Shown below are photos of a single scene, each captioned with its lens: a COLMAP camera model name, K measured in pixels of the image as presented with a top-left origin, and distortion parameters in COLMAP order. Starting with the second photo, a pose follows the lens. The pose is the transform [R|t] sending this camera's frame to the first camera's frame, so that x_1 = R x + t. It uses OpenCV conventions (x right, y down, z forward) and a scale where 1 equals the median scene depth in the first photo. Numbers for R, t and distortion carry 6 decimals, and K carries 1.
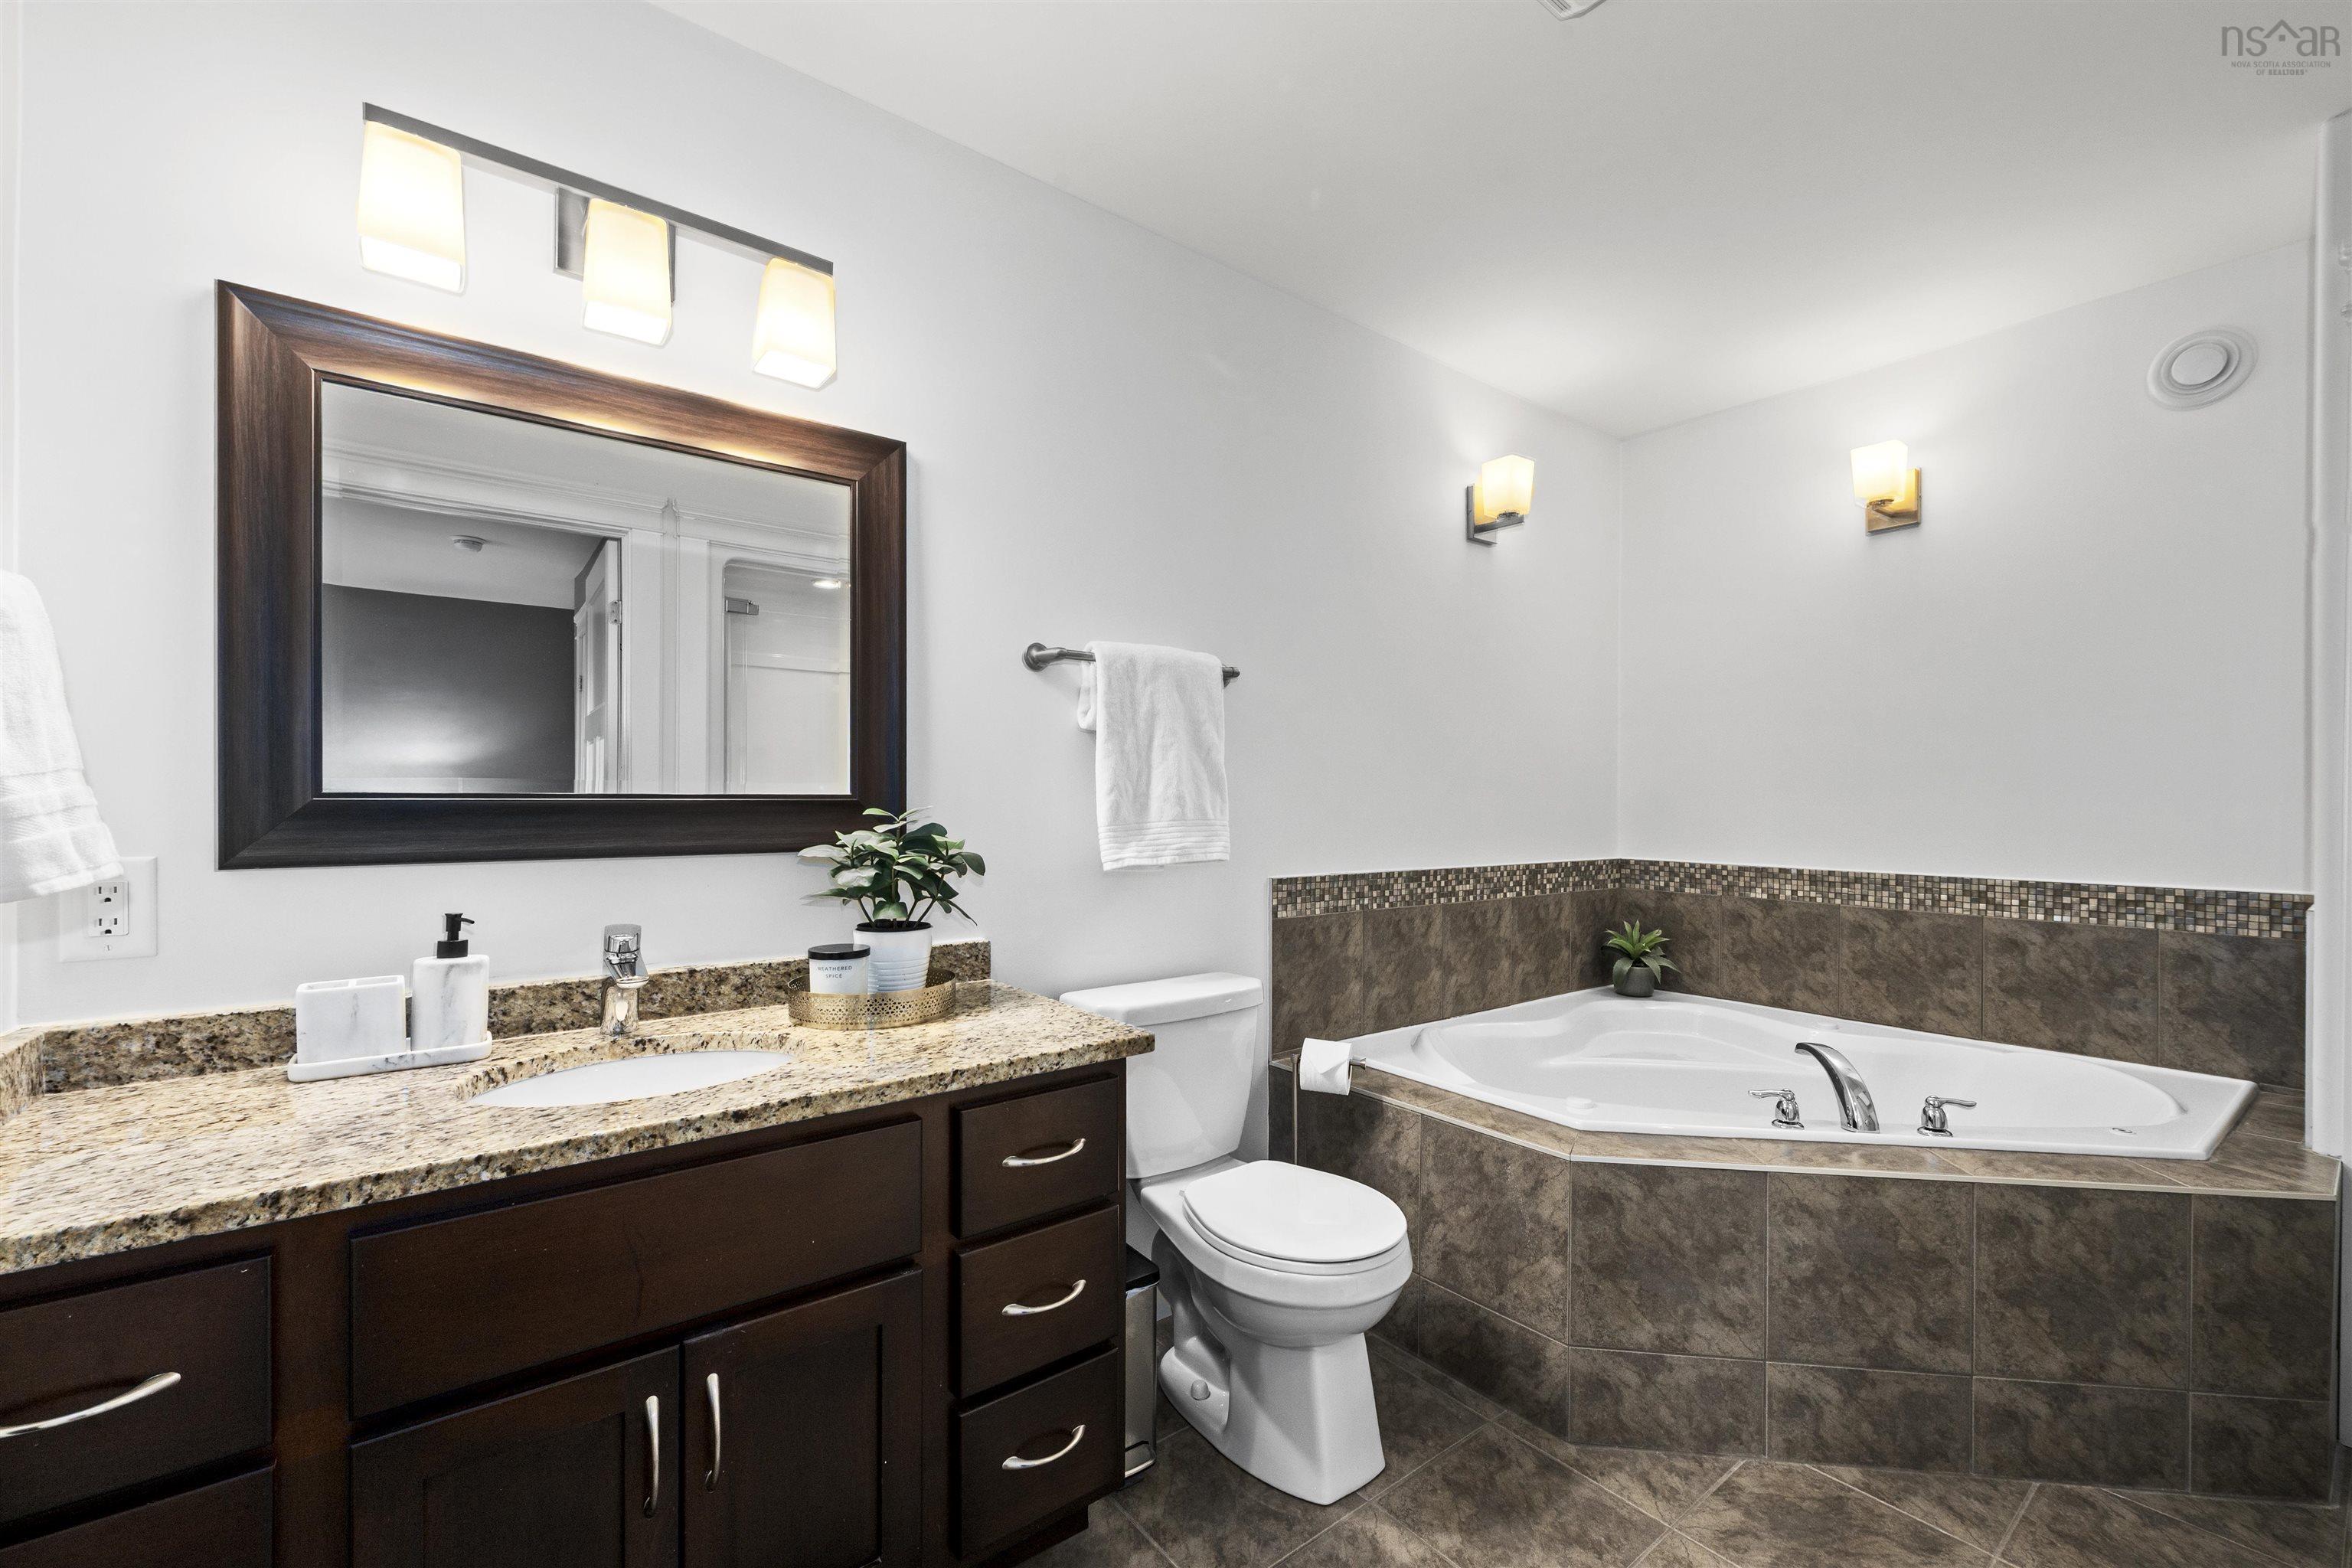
lens RADIAL K [[938.3, 0, 1186.6], [0, 938.3, 806.1], [0, 0, 1]] dist [0.003610, -0.001893]
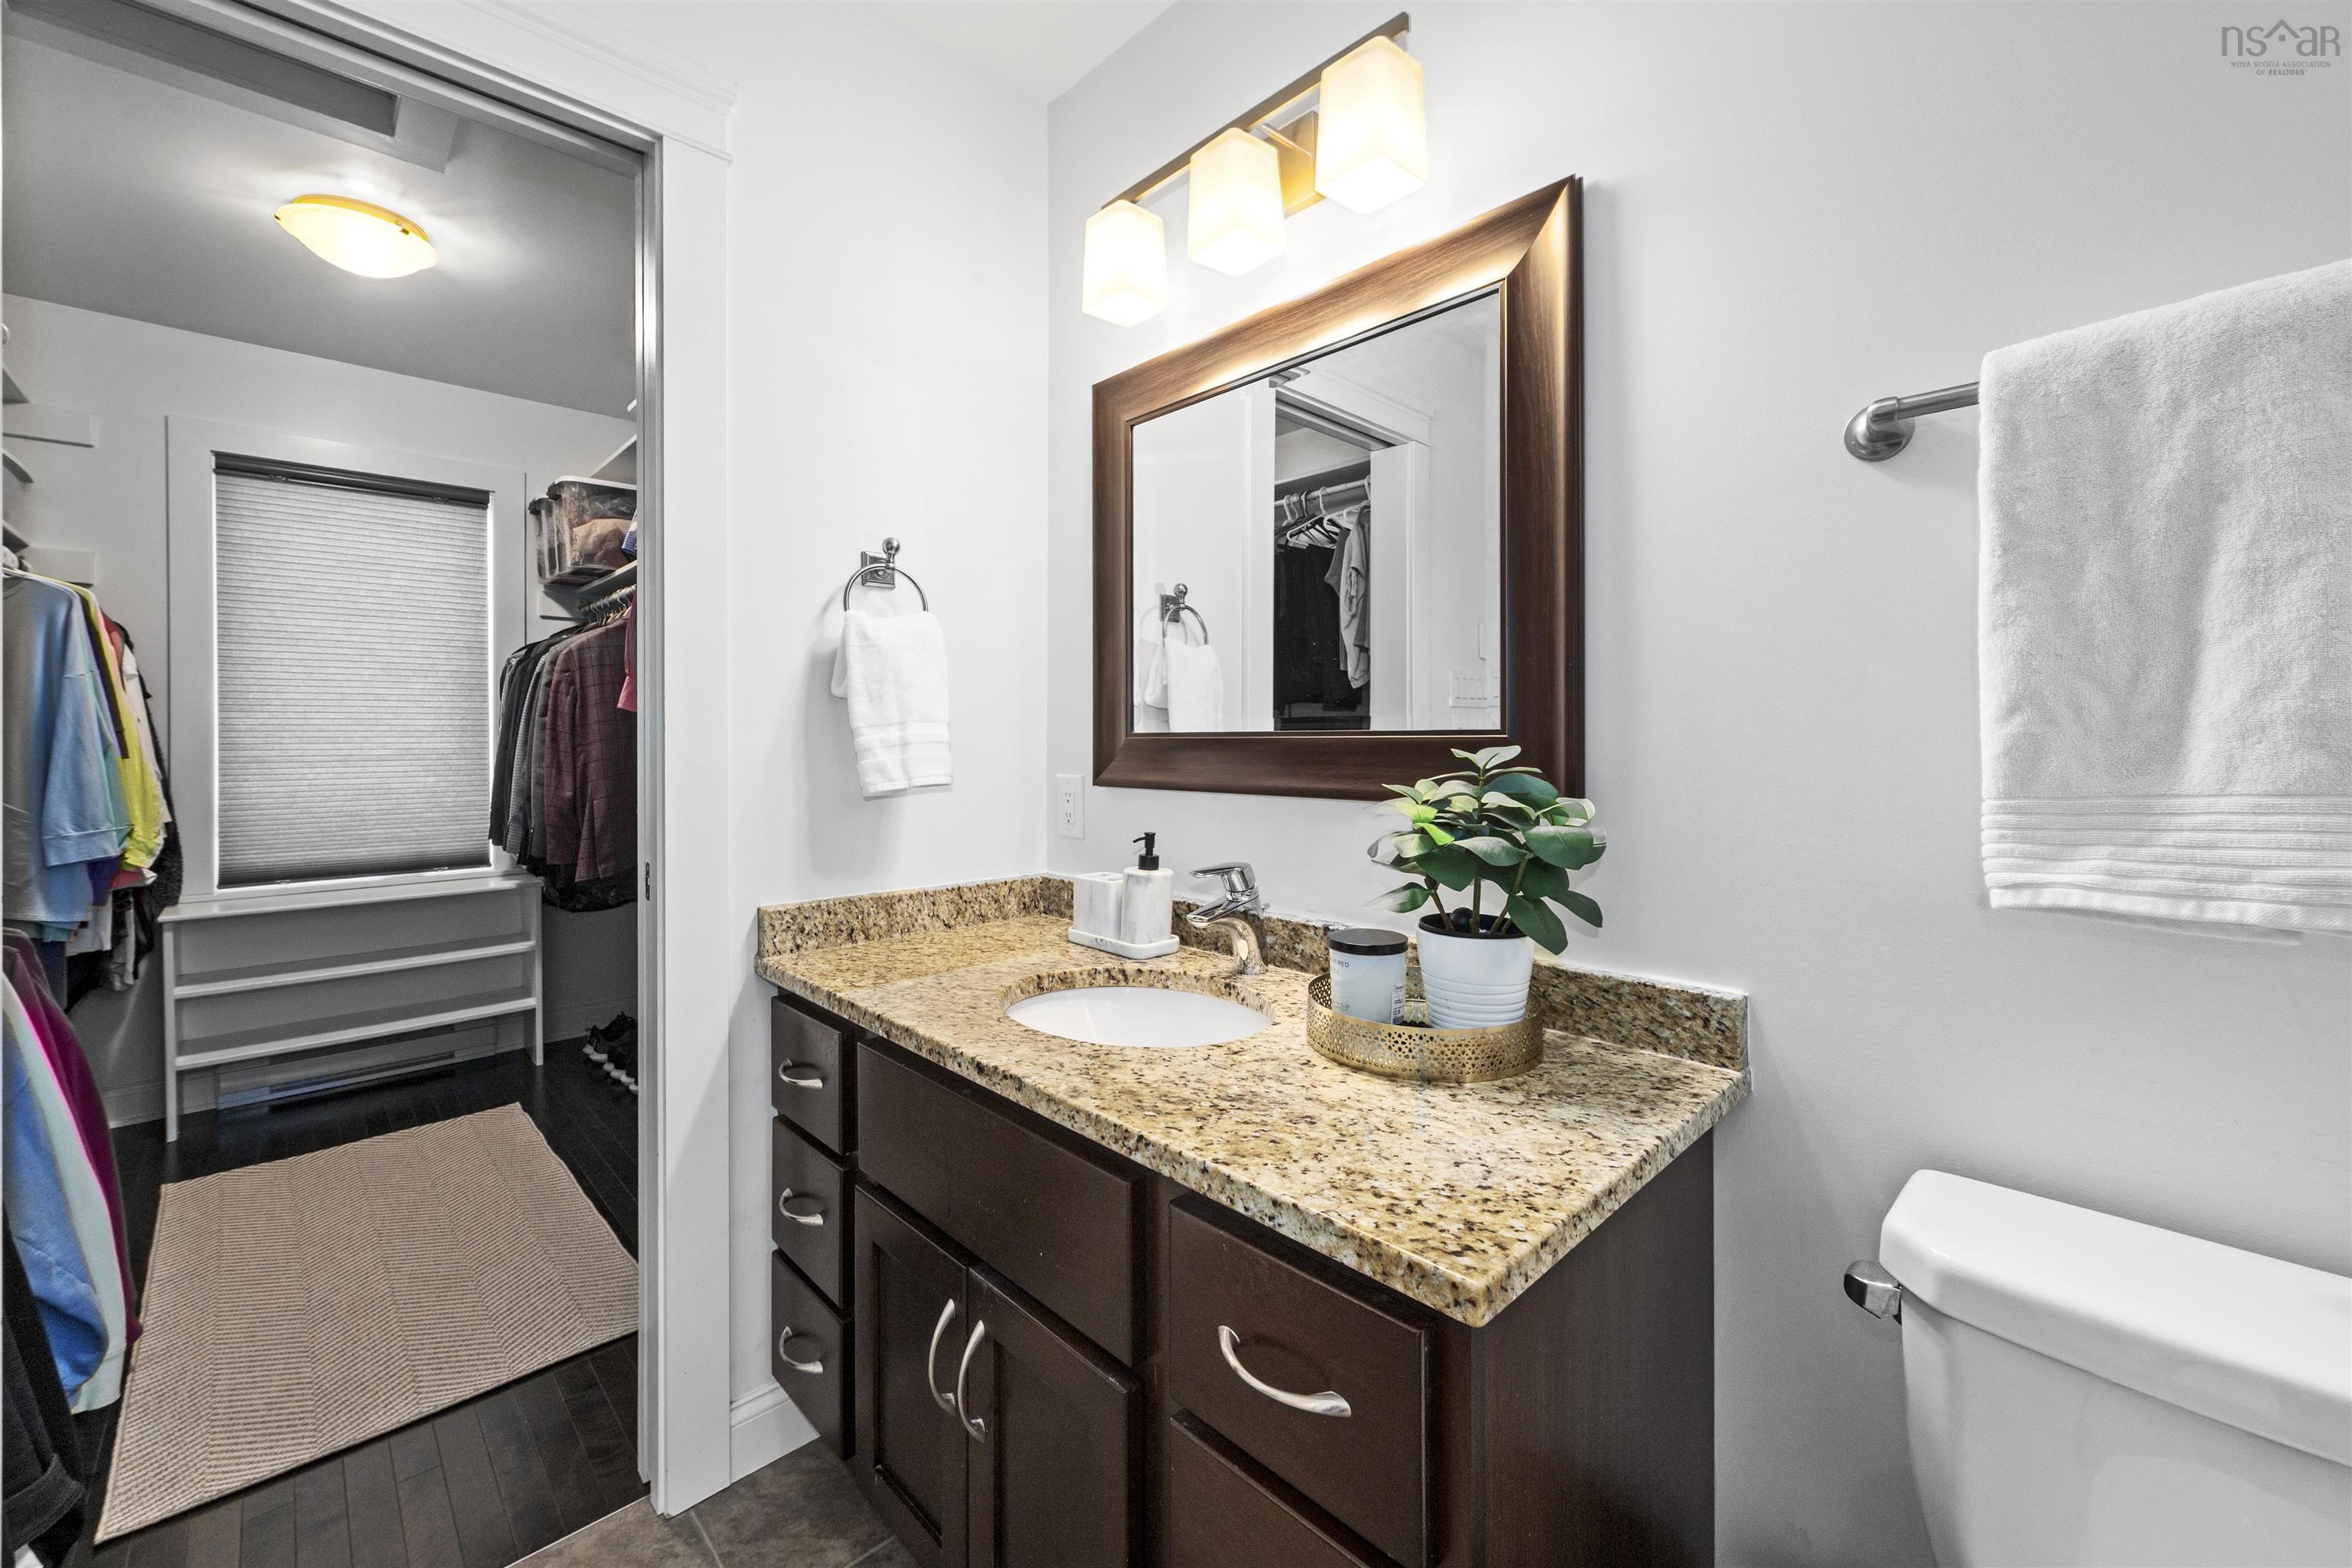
lens RADIAL K [[938.3, 0, 1167.2], [0, 938.3, 730.4], [0, 0, 1]] dist [0.003610, -0.001893]
pose [[0.107460, -0.007737, -0.994179, 0.317555], [-0.000473, 0.999969, -0.007833, -0.005026], [0.994209, 0.001312, 0.107453, 0.688856]]
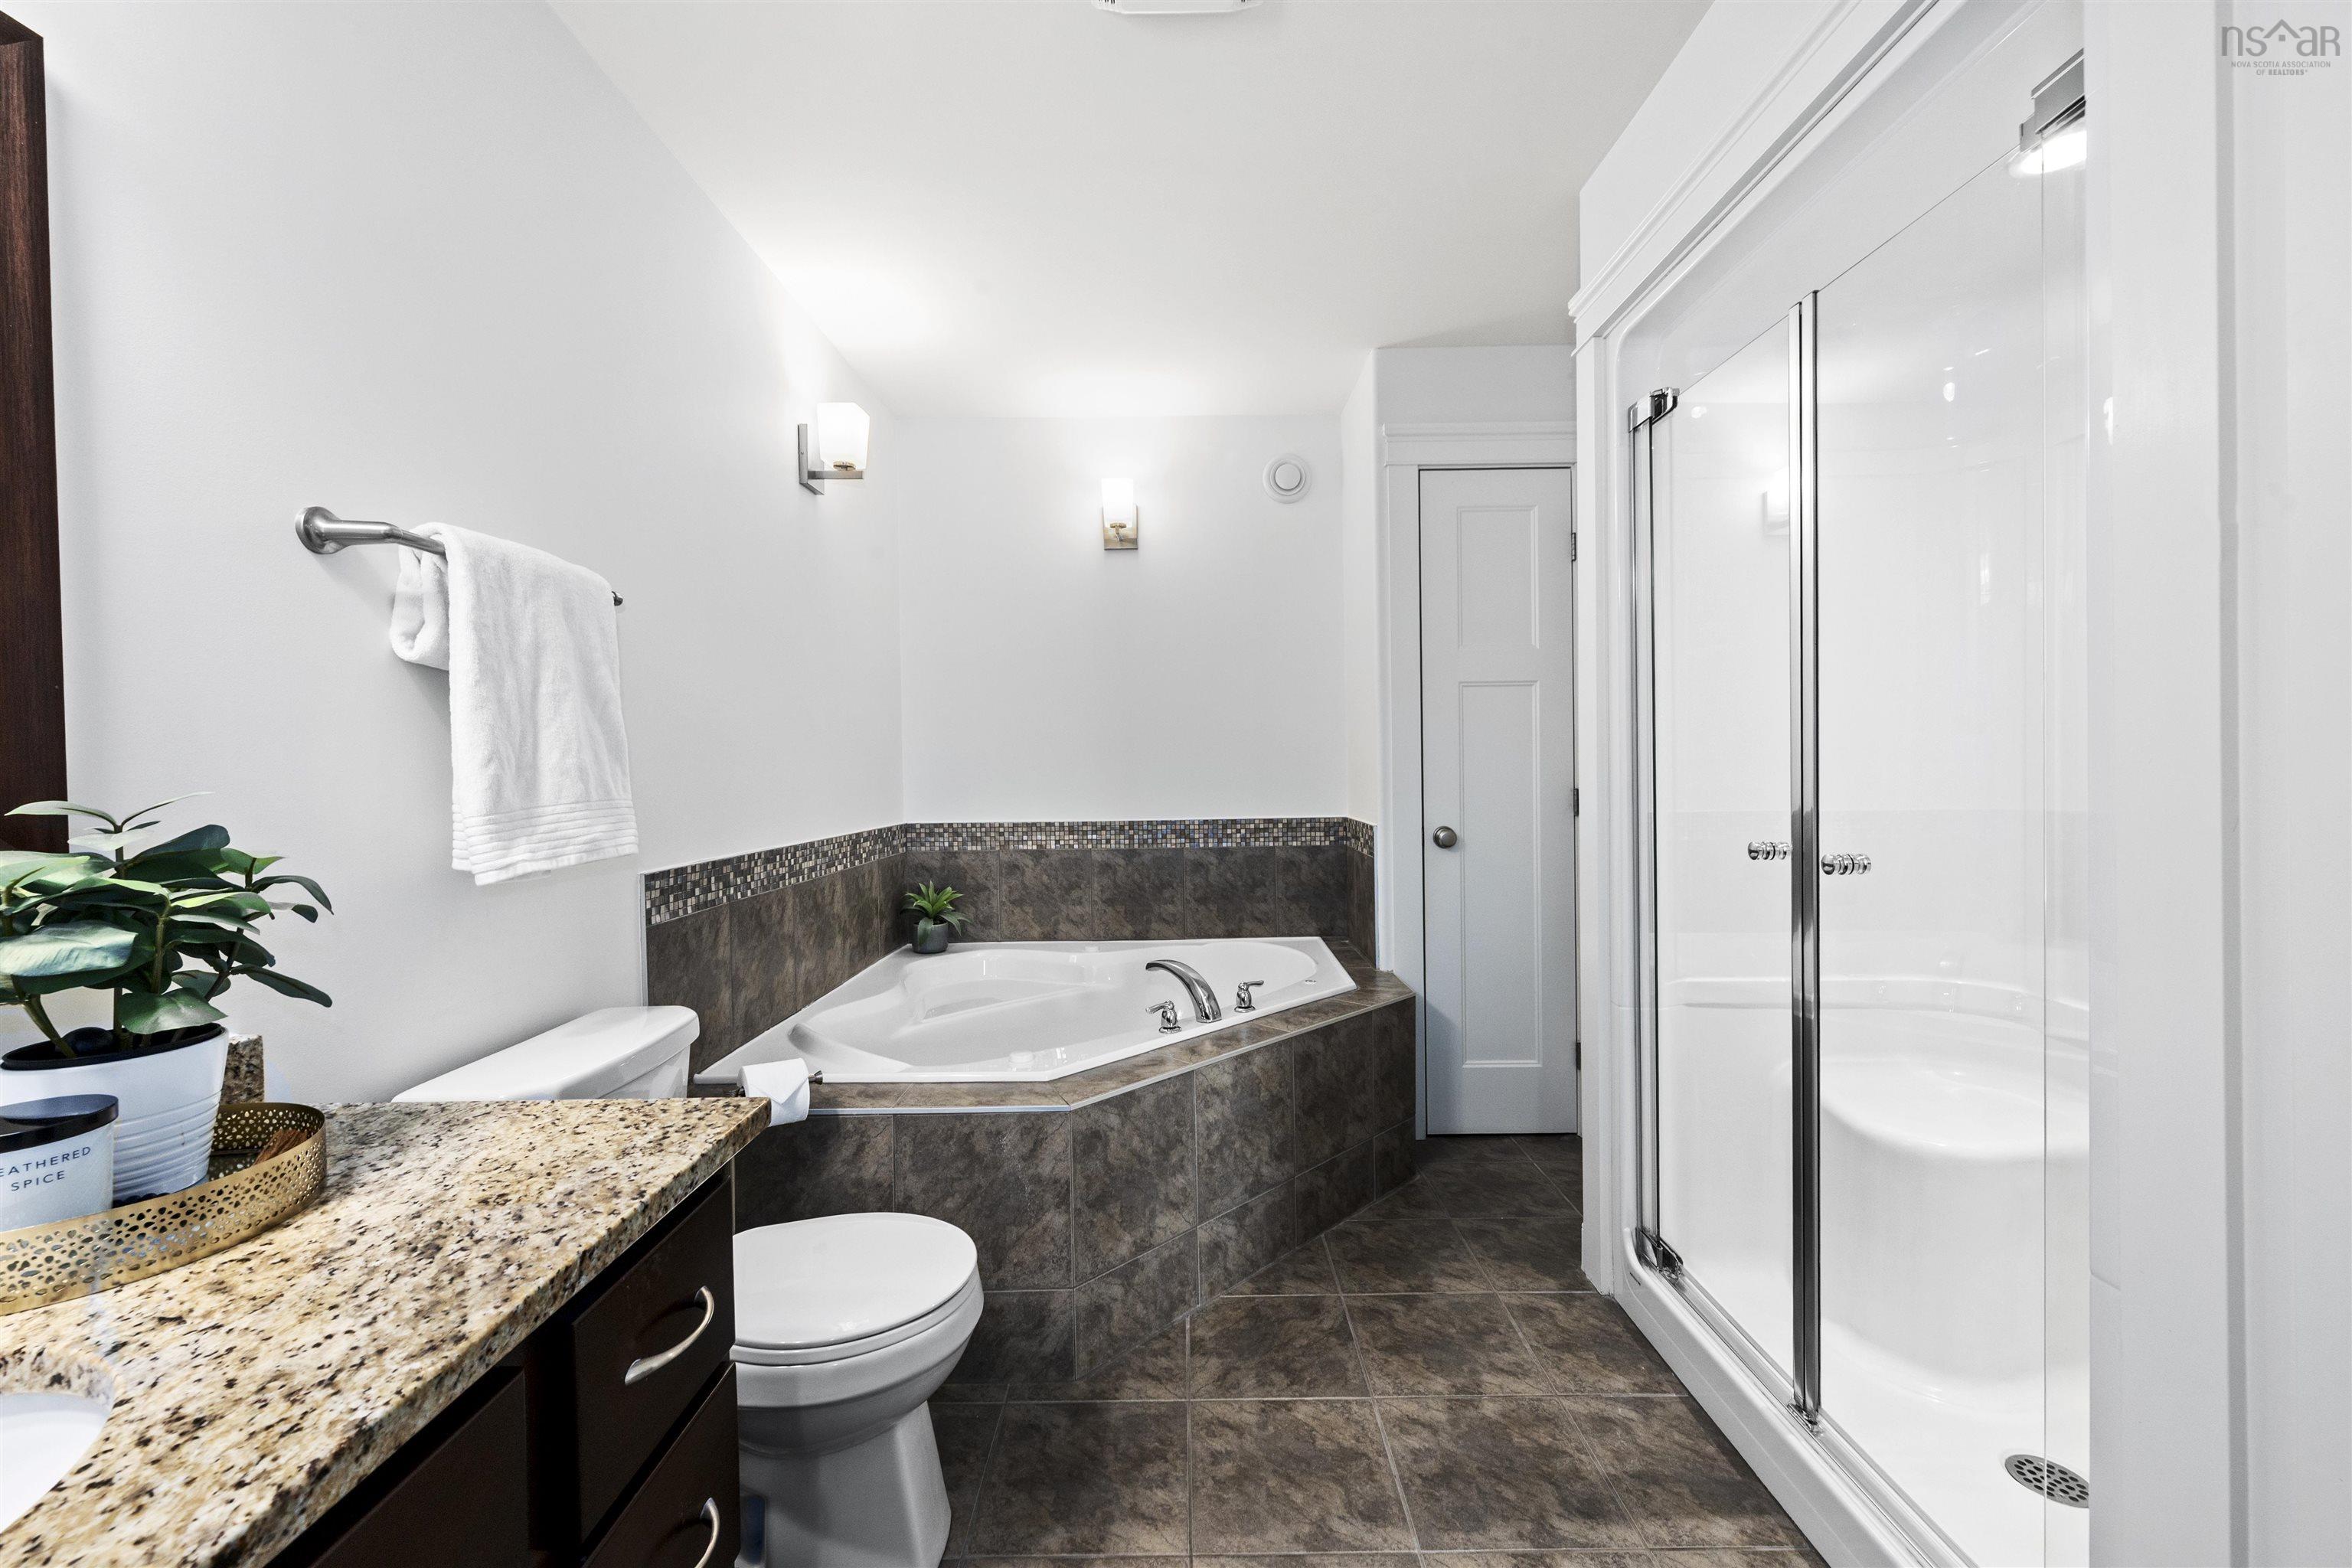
lens RADIAL K [[938.3, 0, 1155.9], [0, 938.3, 775.2], [0, 0, 1]] dist [0.003610, -0.001893]
pose [[0.628888, -0.022337, 0.777175, -0.337104], [0.022740, 0.999688, 0.010331, -0.002813], [-0.777163, 0.011176, 0.629200, 0.271435]]
